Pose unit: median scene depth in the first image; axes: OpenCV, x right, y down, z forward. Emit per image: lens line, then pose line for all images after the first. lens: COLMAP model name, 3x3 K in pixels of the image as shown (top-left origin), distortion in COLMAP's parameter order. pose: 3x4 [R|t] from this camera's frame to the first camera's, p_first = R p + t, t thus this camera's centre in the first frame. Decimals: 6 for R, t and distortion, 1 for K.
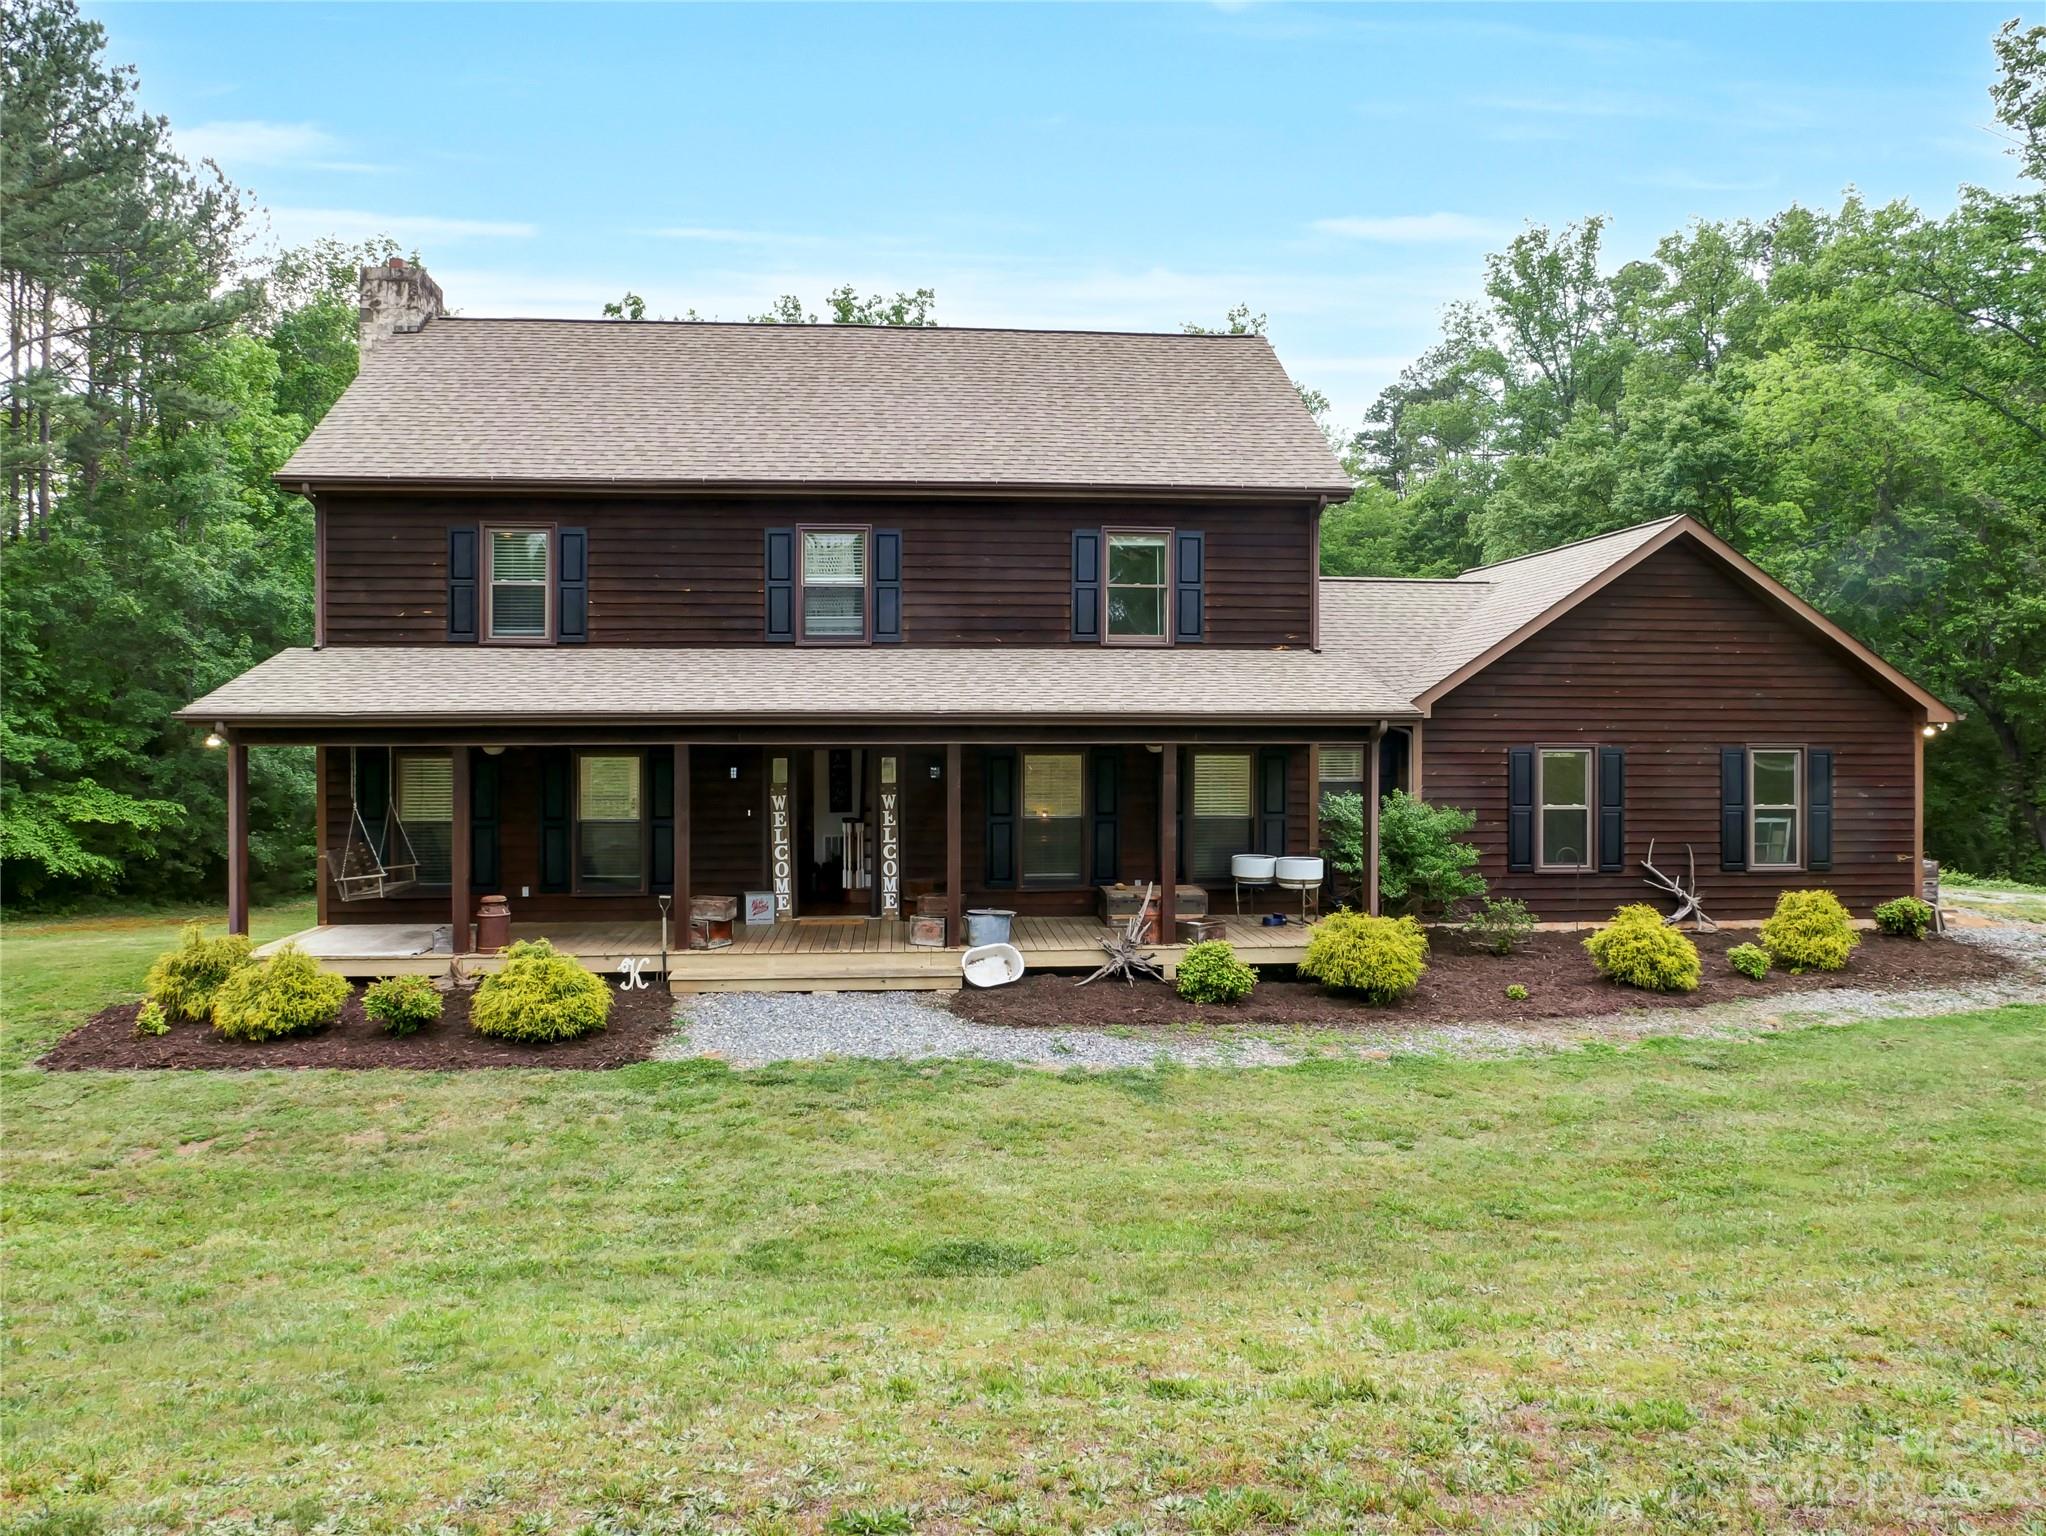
lens RADIAL K [[1494.7, 0, 1022.6], [0, 1494.7, 731.1], [0, 0, 1]] dist [-0.063108, 0.004731]
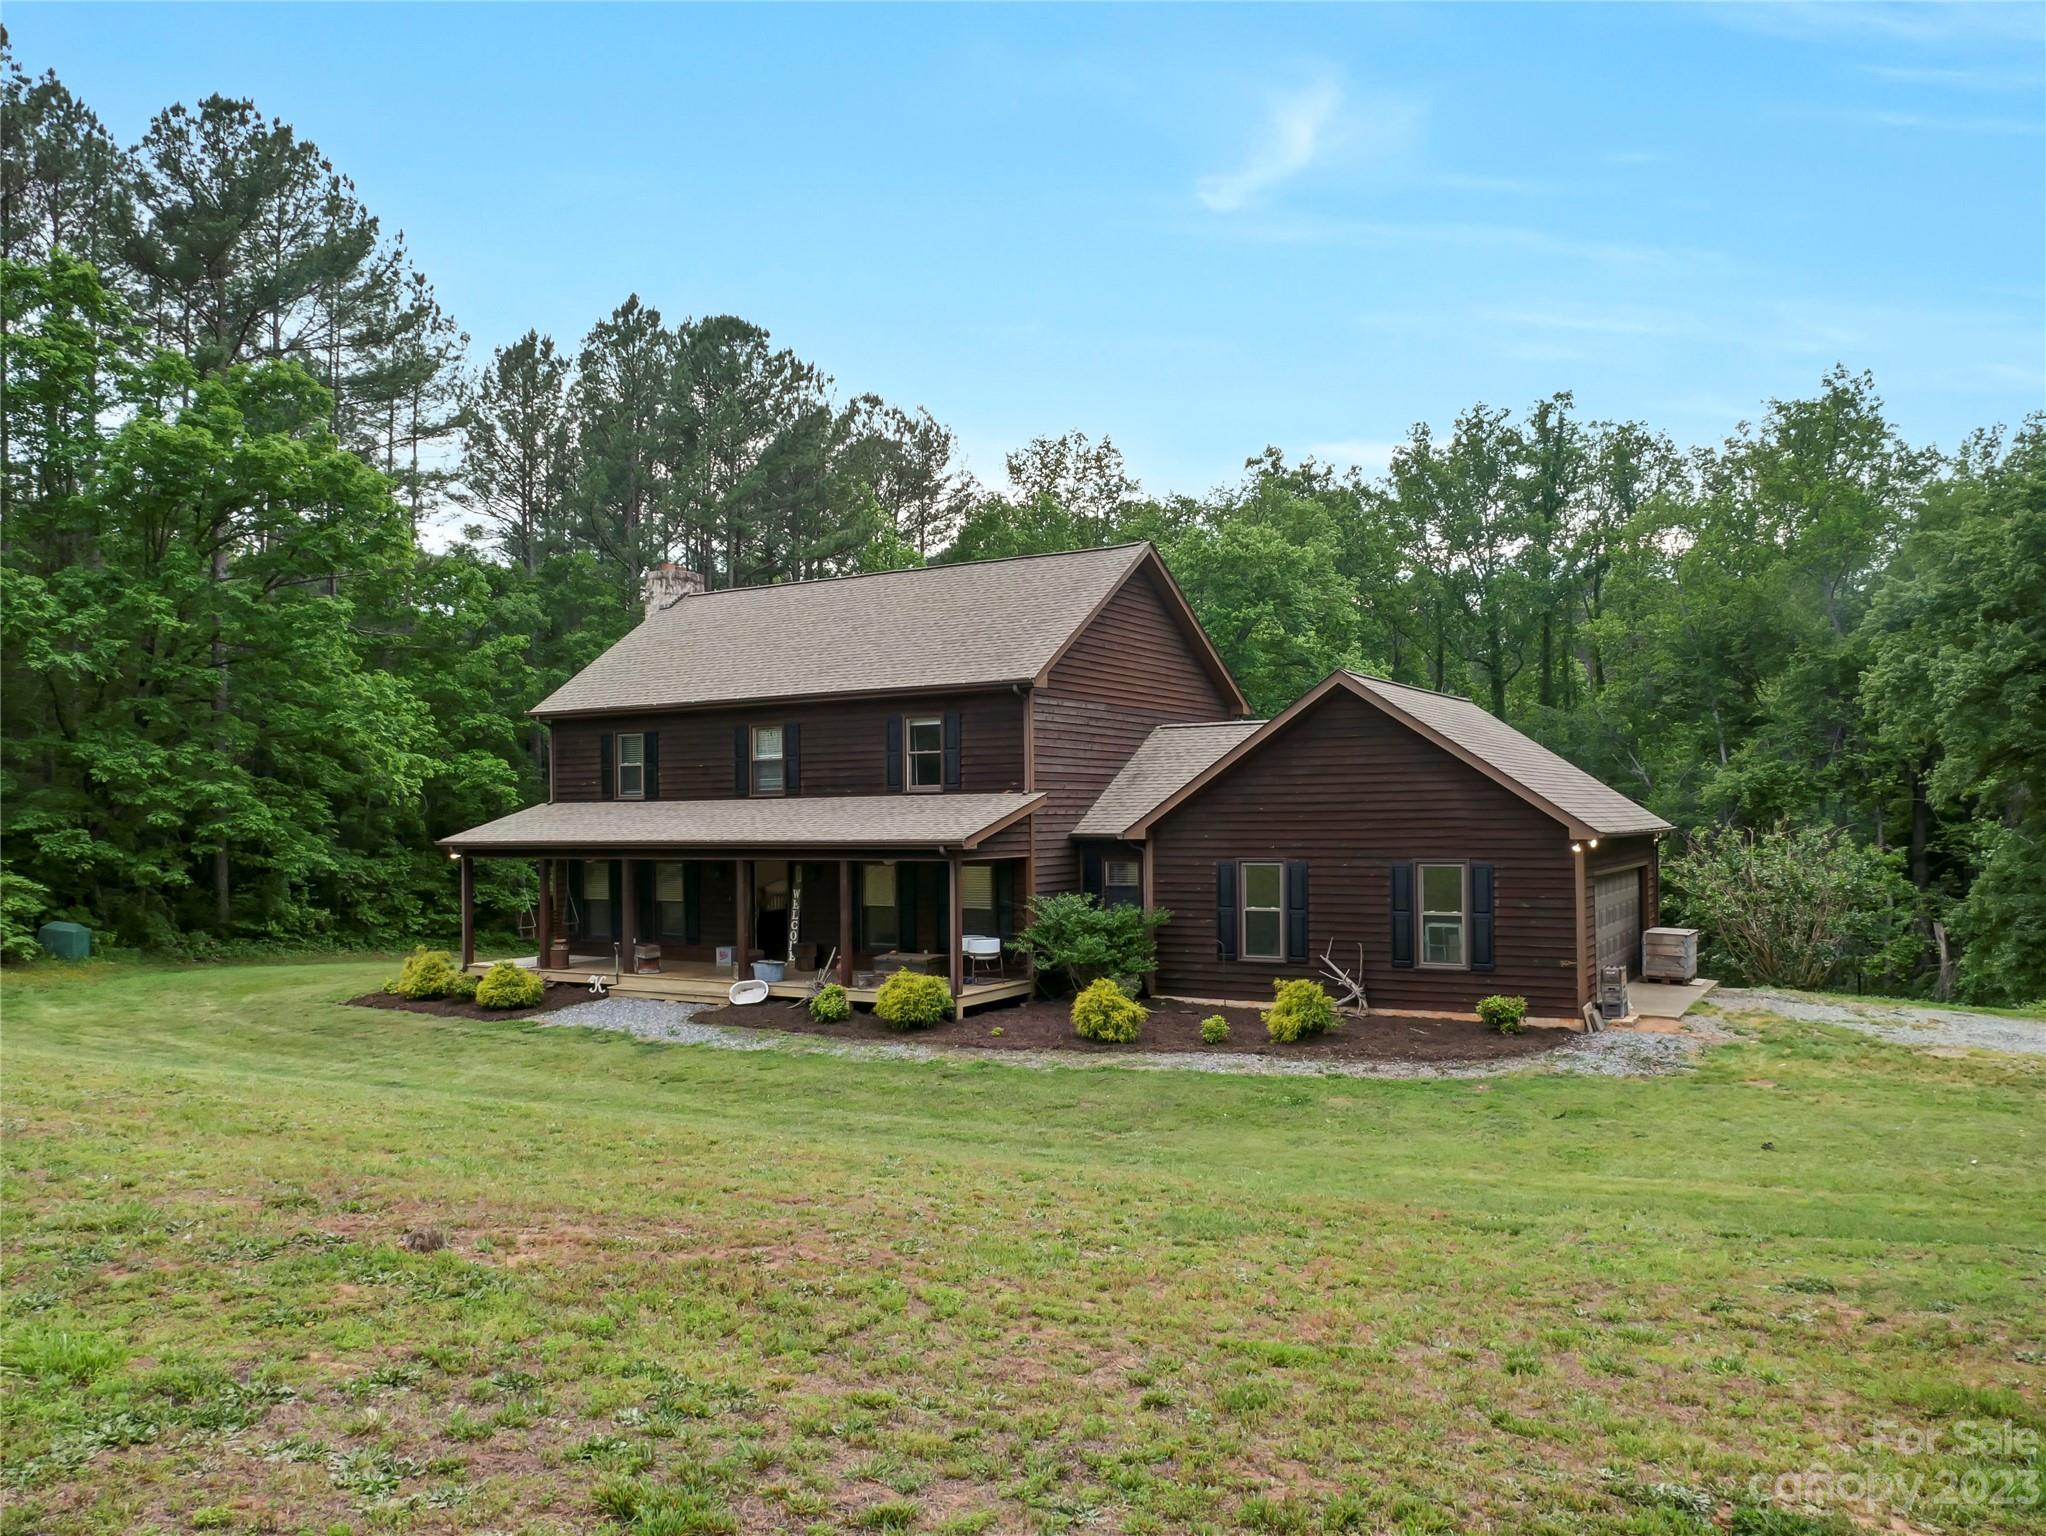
lens RADIAL K [[1494.7, 0, 1022.6], [0, 1494.7, 731.1], [0, 0, 1]] dist [-0.063108, 0.004731]
pose [[0.814202, -0.044293, -0.578889, 1.038540], [0.009572, 0.997974, -0.062896, -0.023785], [0.580502, 0.045669, 0.812977, -0.165717]]
